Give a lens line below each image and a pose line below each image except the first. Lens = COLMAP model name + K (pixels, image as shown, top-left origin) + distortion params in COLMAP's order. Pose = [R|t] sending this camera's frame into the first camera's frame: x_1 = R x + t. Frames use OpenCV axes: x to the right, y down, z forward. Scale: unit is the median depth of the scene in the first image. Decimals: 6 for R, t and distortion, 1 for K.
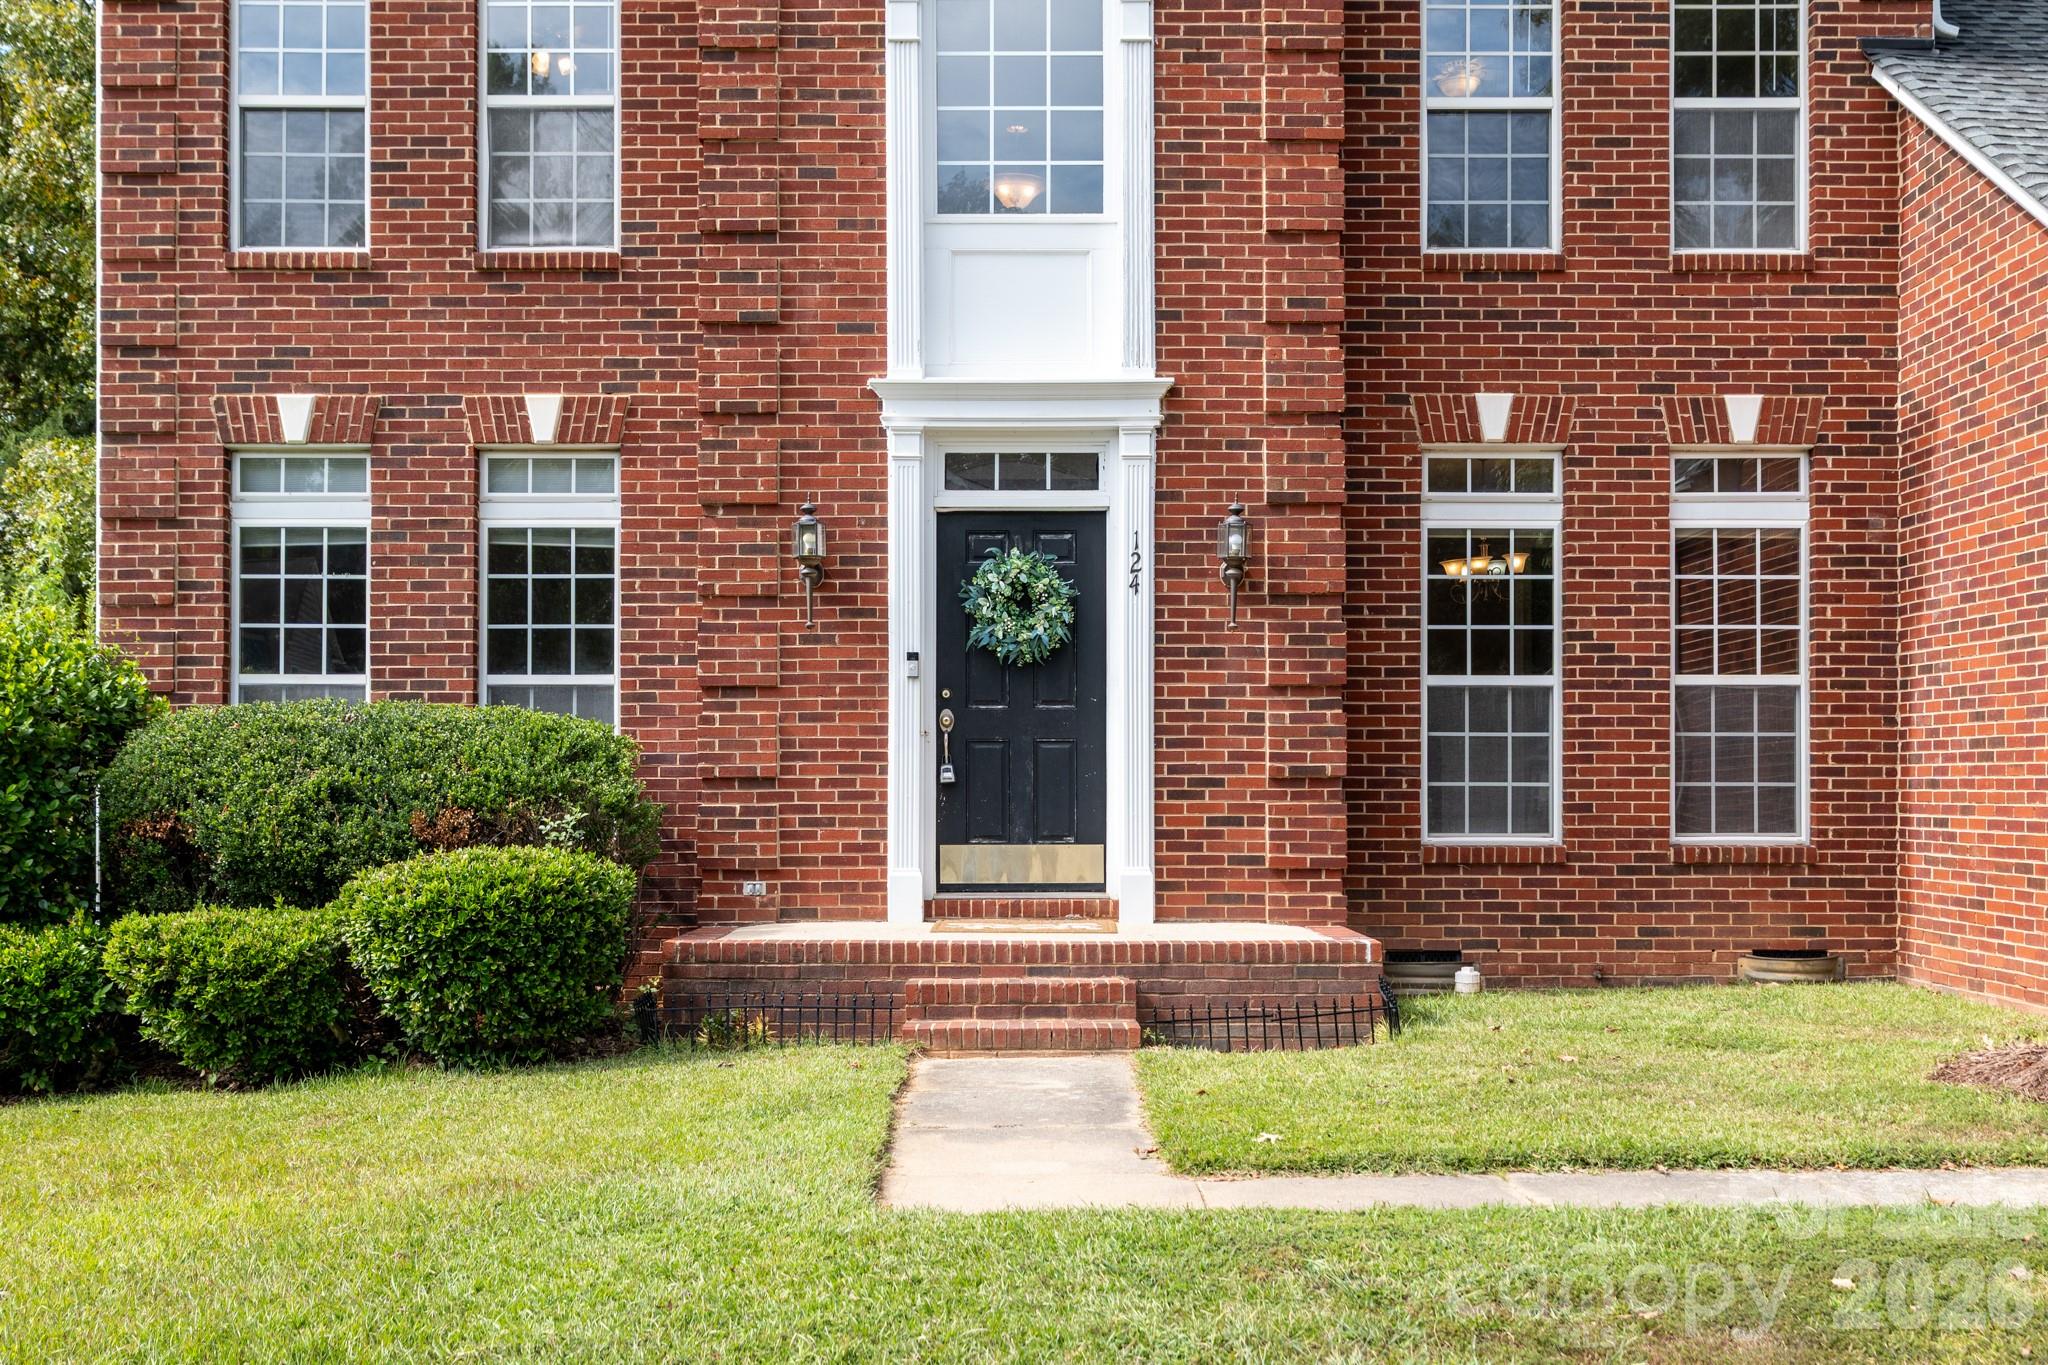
lens RADIAL K [[2215.8, 0, 1023.2], [0, 2215.8, 786.5], [0, 0, 1]] dist [0.013117, 0.000000]
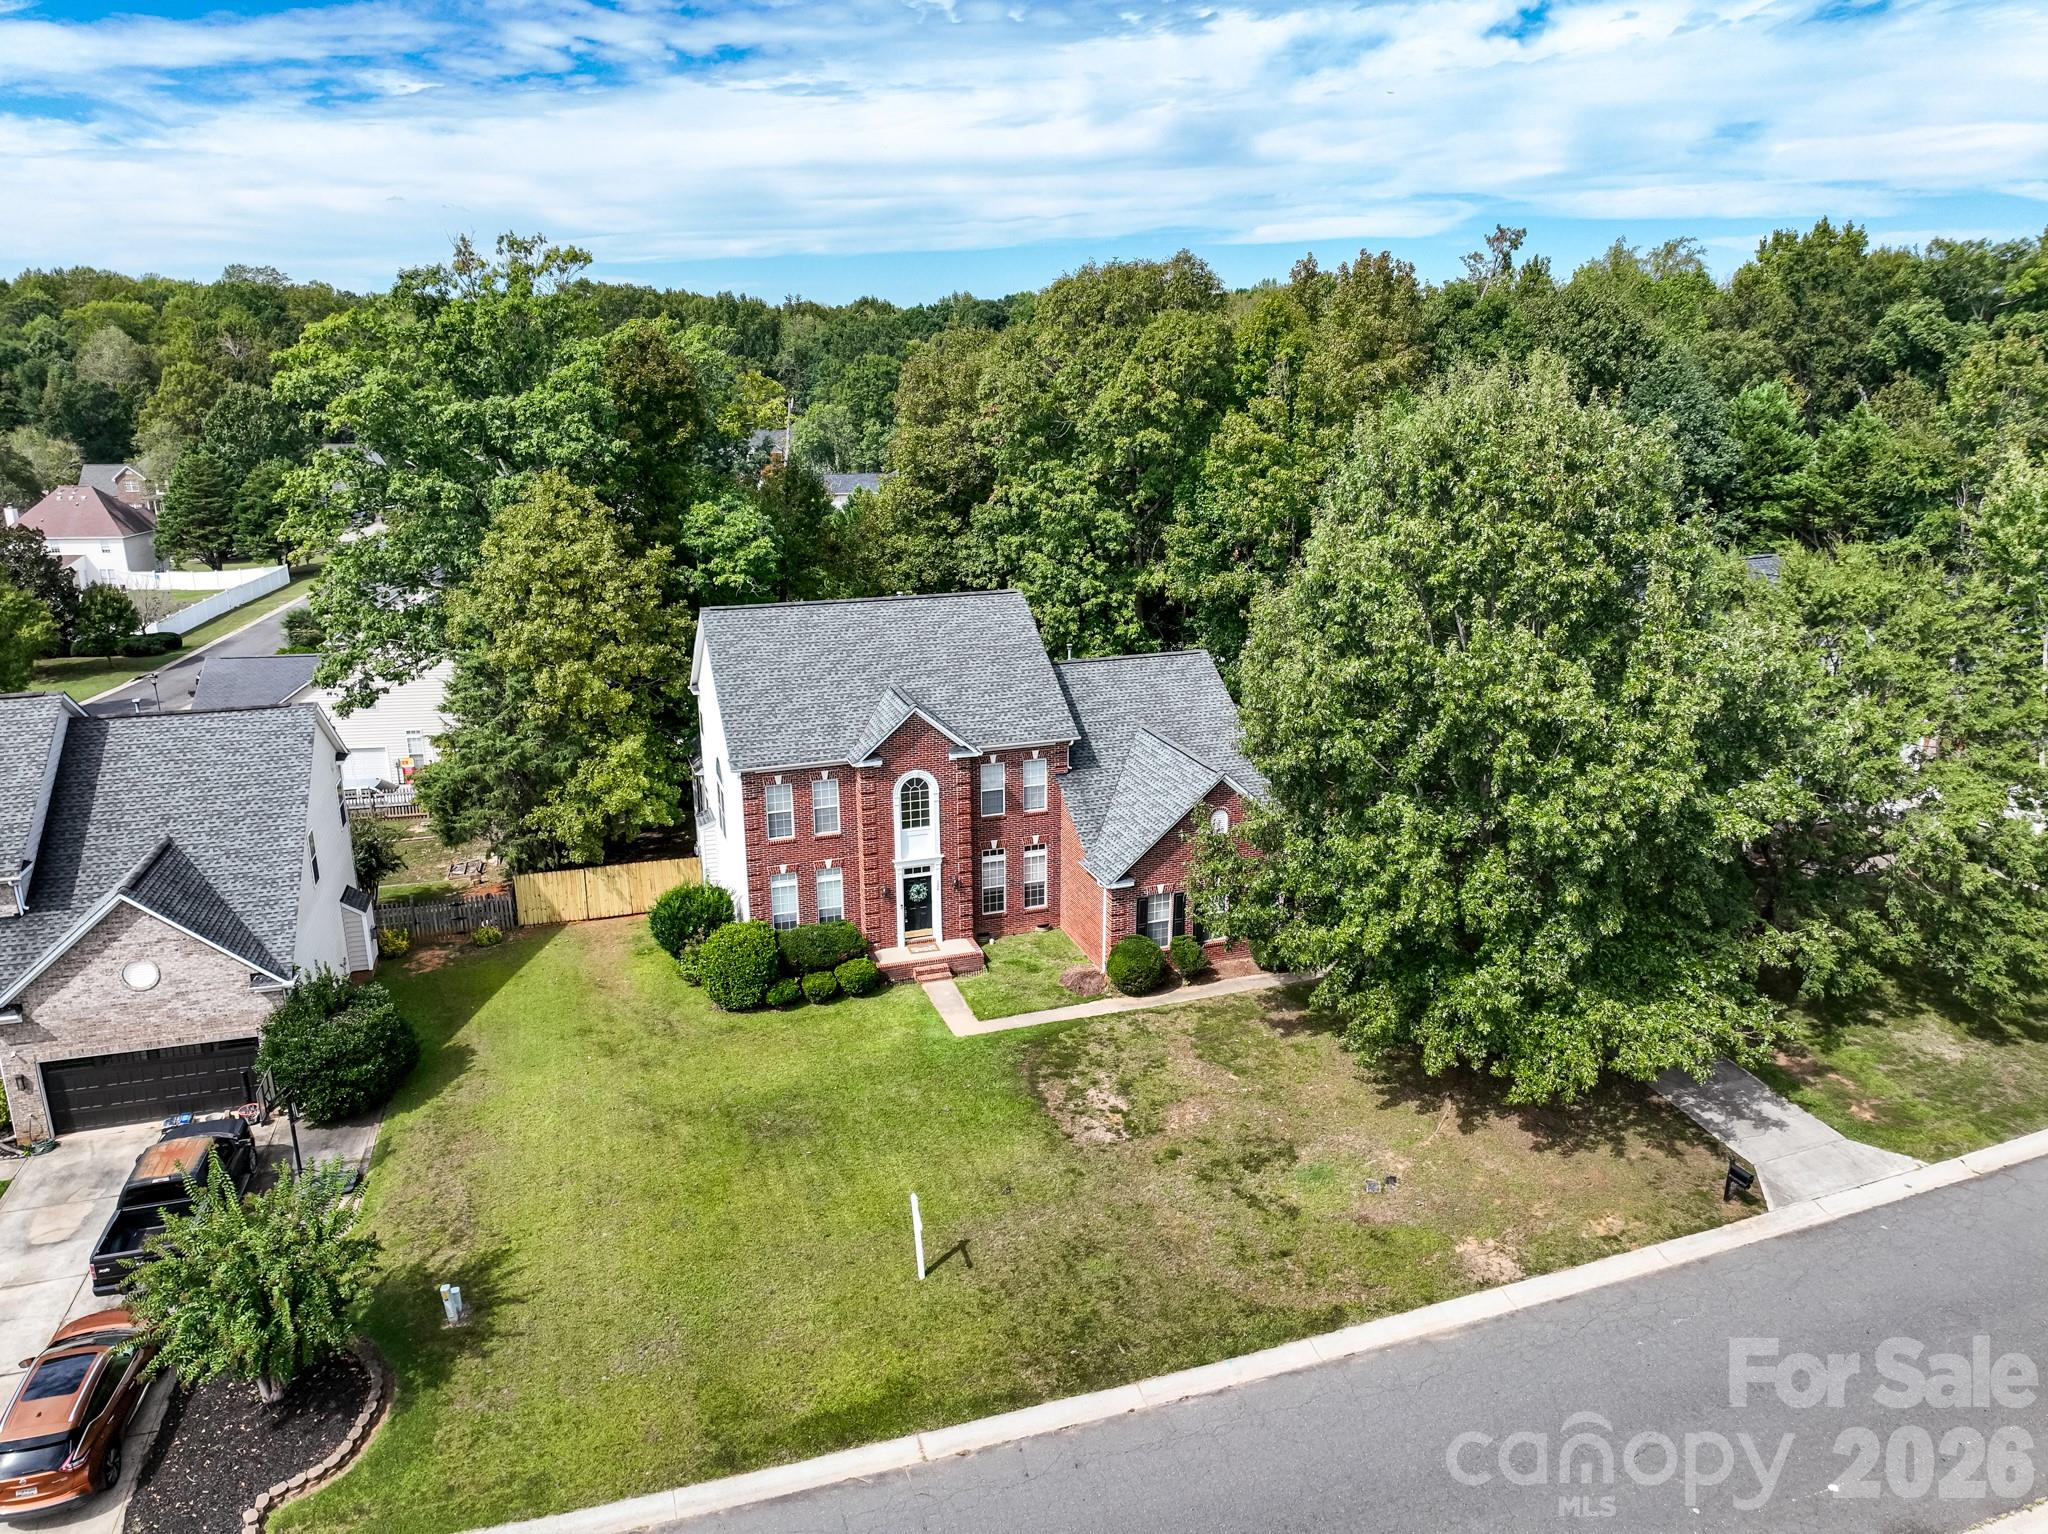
lens RADIAL K [[1424.1, 0, 1027.2], [0, 1424.1, 761.8], [0, 0, 1]] dist [0.003352, -0.000180]
pose [[0.949532, -0.088195, 0.301018, -0.810371], [0.003440, 0.962528, 0.271159, -1.402015], [-0.313653, -0.256439, 0.914254, -2.375113]]
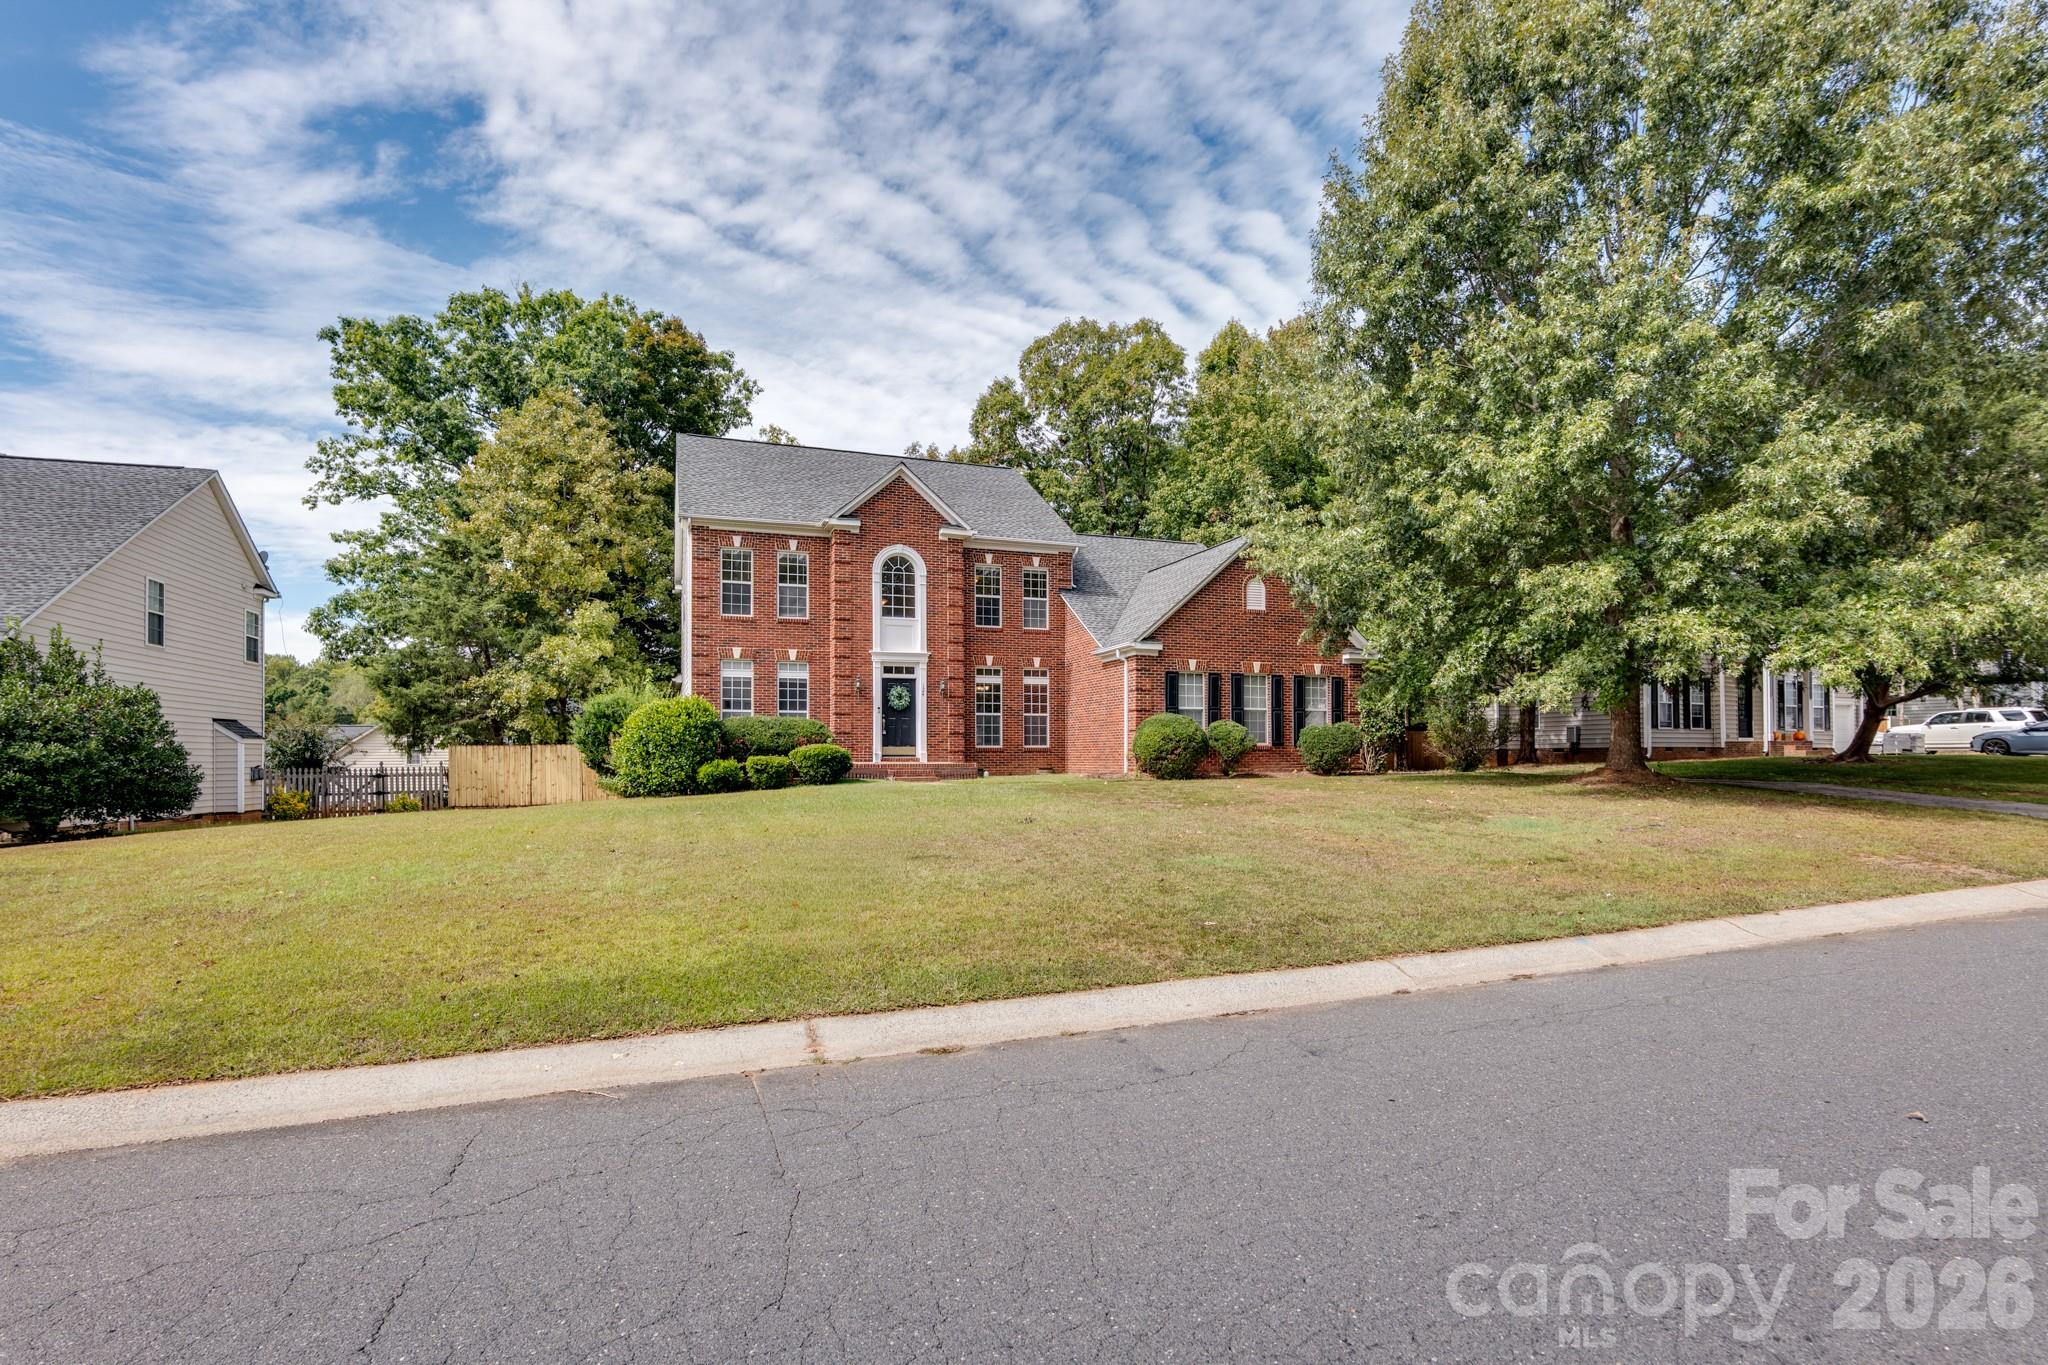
lens RADIAL K [[972.2, 0, 1021.2], [0, 972.2, 749.2], [0, 0, 1]] dist [-0.000552, 0.000069]
pose [[0.942210, -0.000657, 0.335022, -0.459214], [0.000513, 1.000000, 0.000520, 0.029936], [-0.335022, -0.000318, 0.942210, -1.091790]]
